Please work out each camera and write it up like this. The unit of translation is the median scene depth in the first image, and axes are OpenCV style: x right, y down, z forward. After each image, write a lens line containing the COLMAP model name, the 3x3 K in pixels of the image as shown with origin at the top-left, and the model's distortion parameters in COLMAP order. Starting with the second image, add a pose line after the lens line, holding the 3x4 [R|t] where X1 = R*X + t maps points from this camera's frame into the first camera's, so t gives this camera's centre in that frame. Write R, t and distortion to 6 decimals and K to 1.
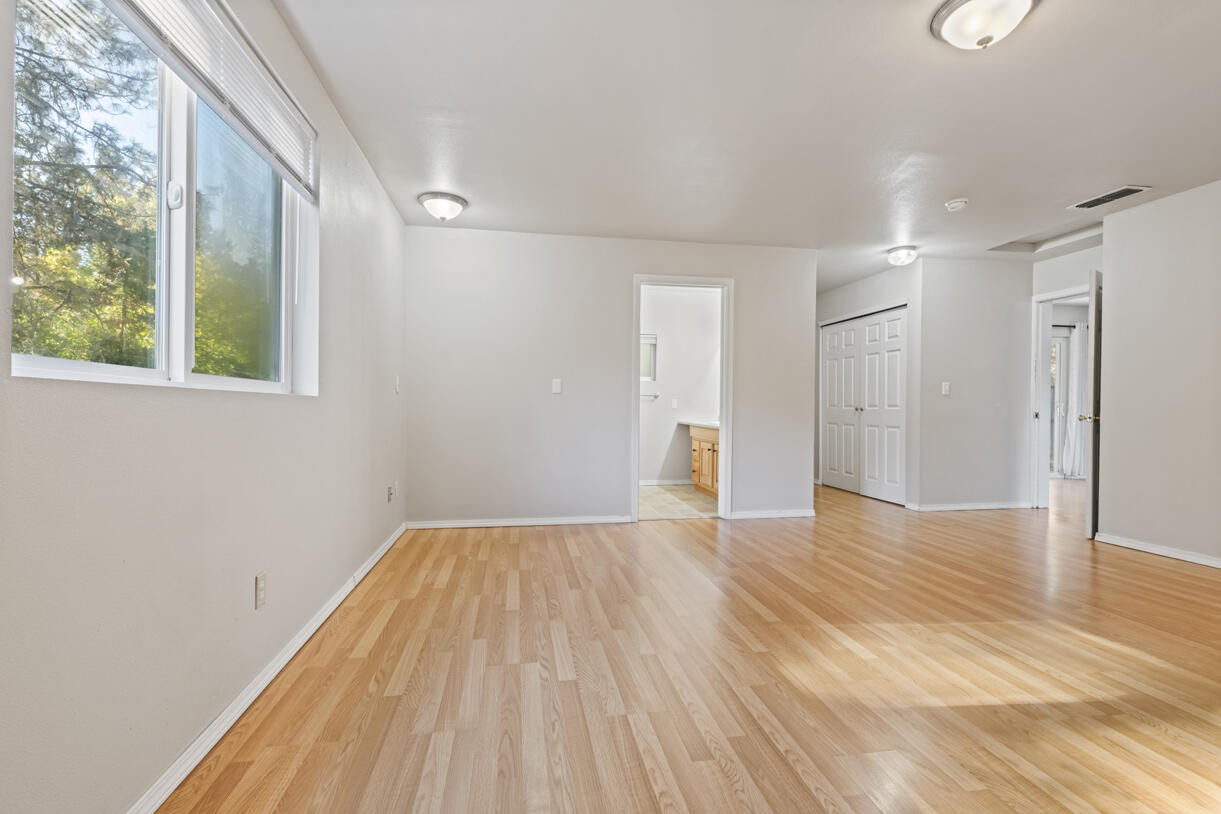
lens RADIAL K [[536.7, 0, 603.3], [0, 536.7, 408.8], [0, 0, 1]] dist [-0.001214, -0.000088]
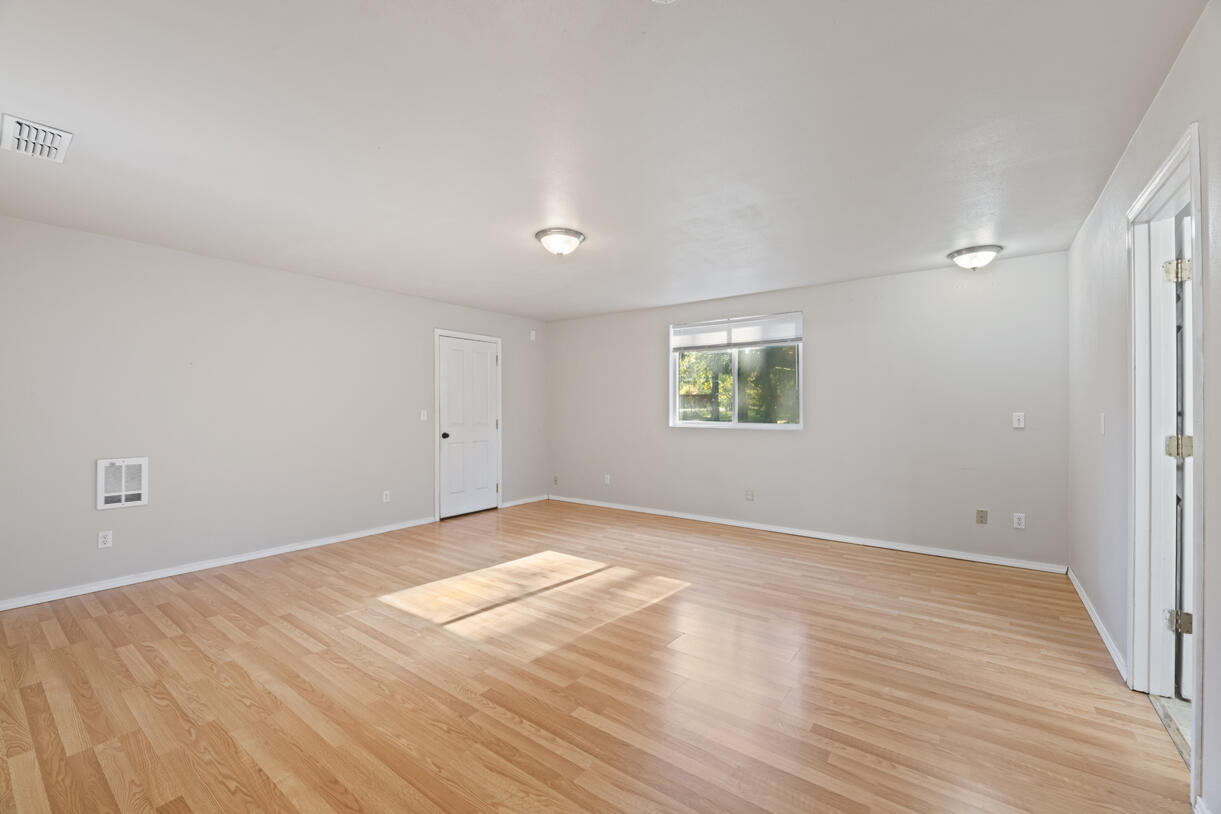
lens RADIAL K [[494.6, 0, 607.6], [0, 494.6, 410.0], [0, 0, 1]] dist [0.001577, -0.001702]
pose [[-0.716584, -0.001224, -0.697500, 1.219289], [-0.003827, 0.999990, 0.002177, -0.090140], [0.697490, 0.004230, -0.716582, 1.603302]]
